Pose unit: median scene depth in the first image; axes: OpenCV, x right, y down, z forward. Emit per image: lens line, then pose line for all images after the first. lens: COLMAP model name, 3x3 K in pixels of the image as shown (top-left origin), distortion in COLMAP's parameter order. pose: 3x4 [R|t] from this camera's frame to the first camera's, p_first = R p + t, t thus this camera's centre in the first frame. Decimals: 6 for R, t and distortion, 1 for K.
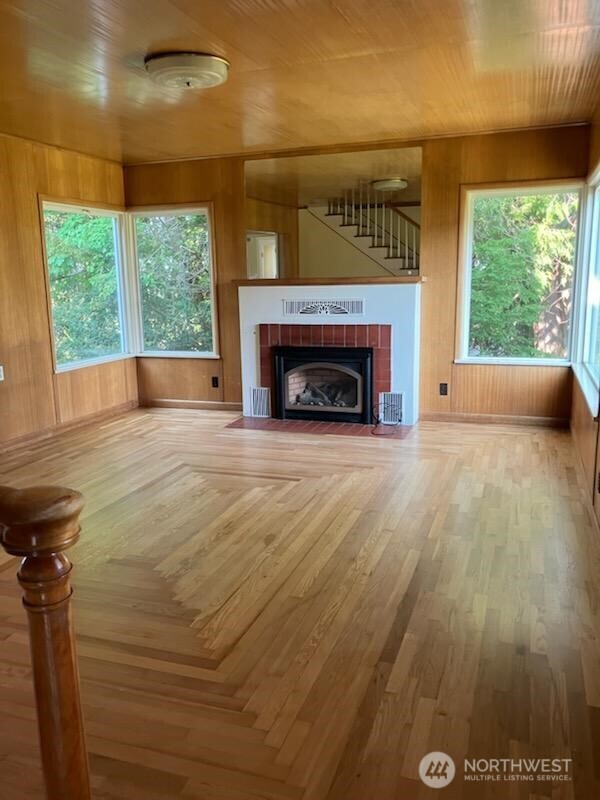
lens RADIAL K [[656.8, 0, 301.4], [0, 656.8, 404.7], [0, 0, 1]] dist [0.016374, -0.001727]
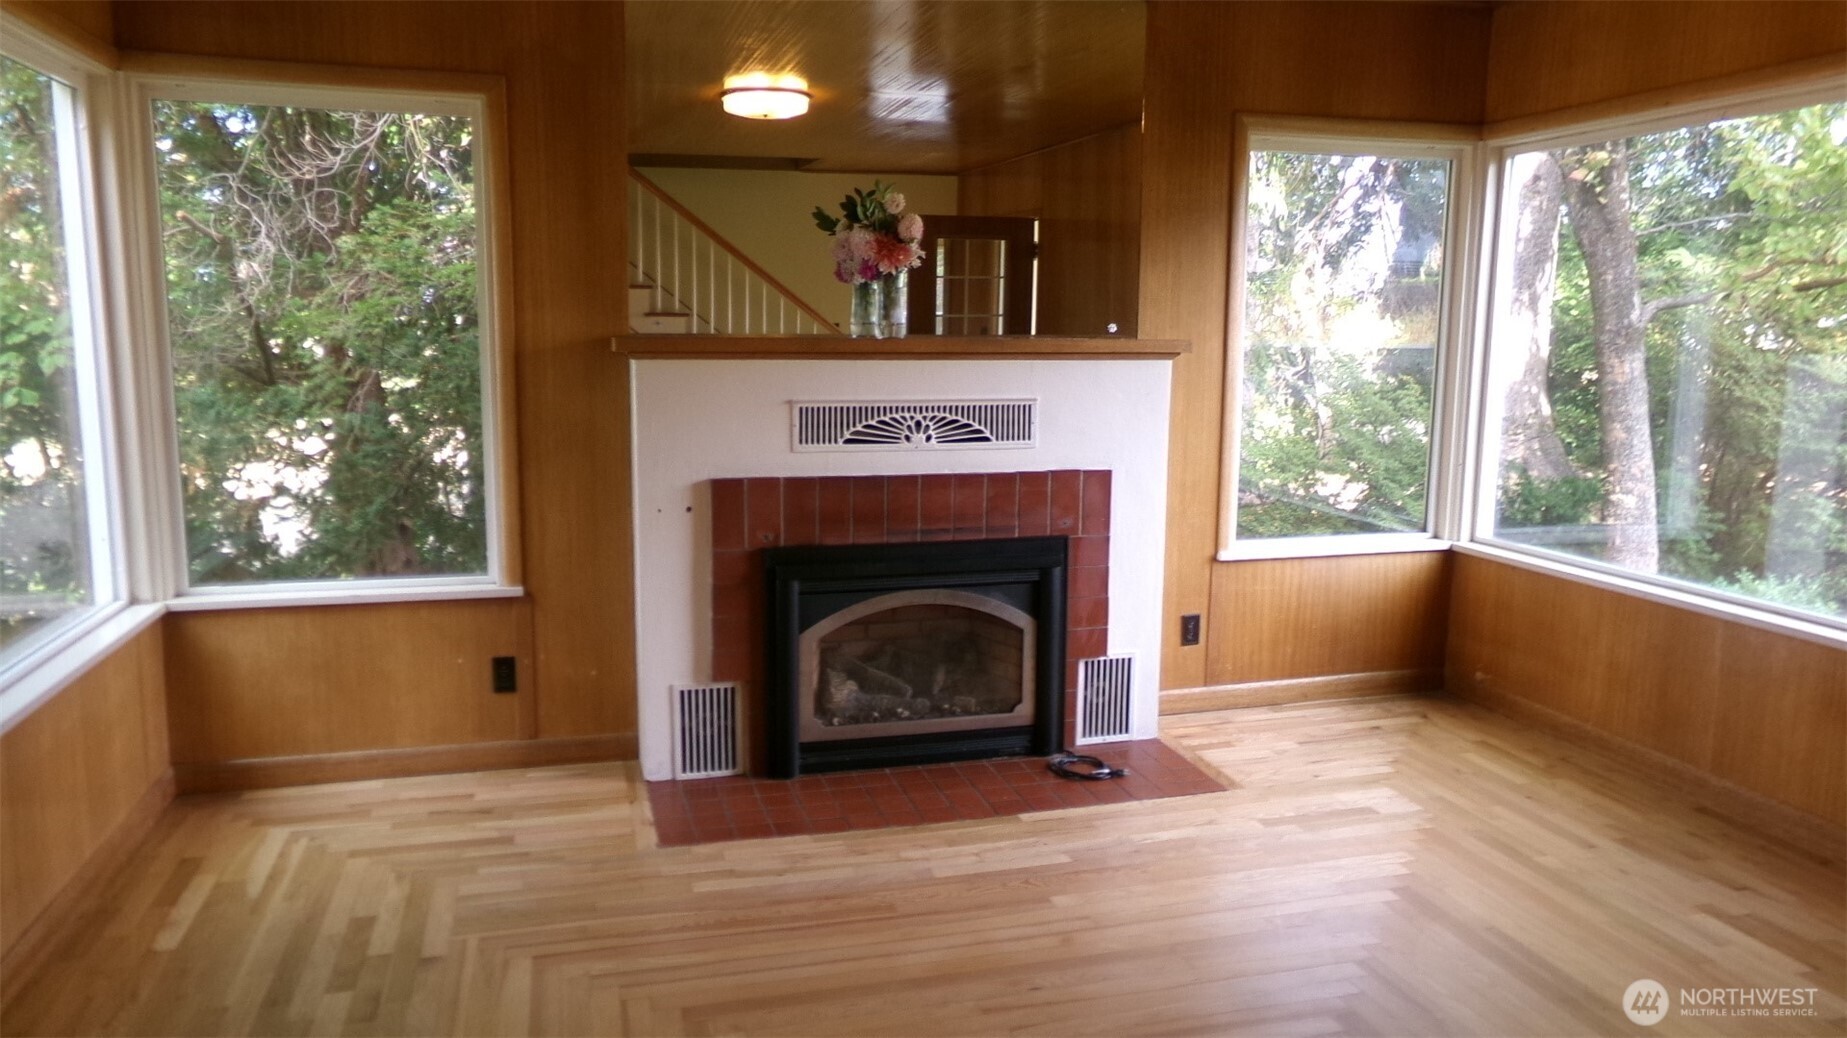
lens RADIAL K [[1302.0, 0, 918.6], [0, 1302.0, 501.8], [0, 0, 1]] dist [-0.029533, 0.001625]
pose [[0.839687, -0.054450, 0.540335, -0.319139], [0.087742, 0.995491, -0.036036, -0.083769], [-0.535937, 0.077669, 0.840678, 0.441120]]
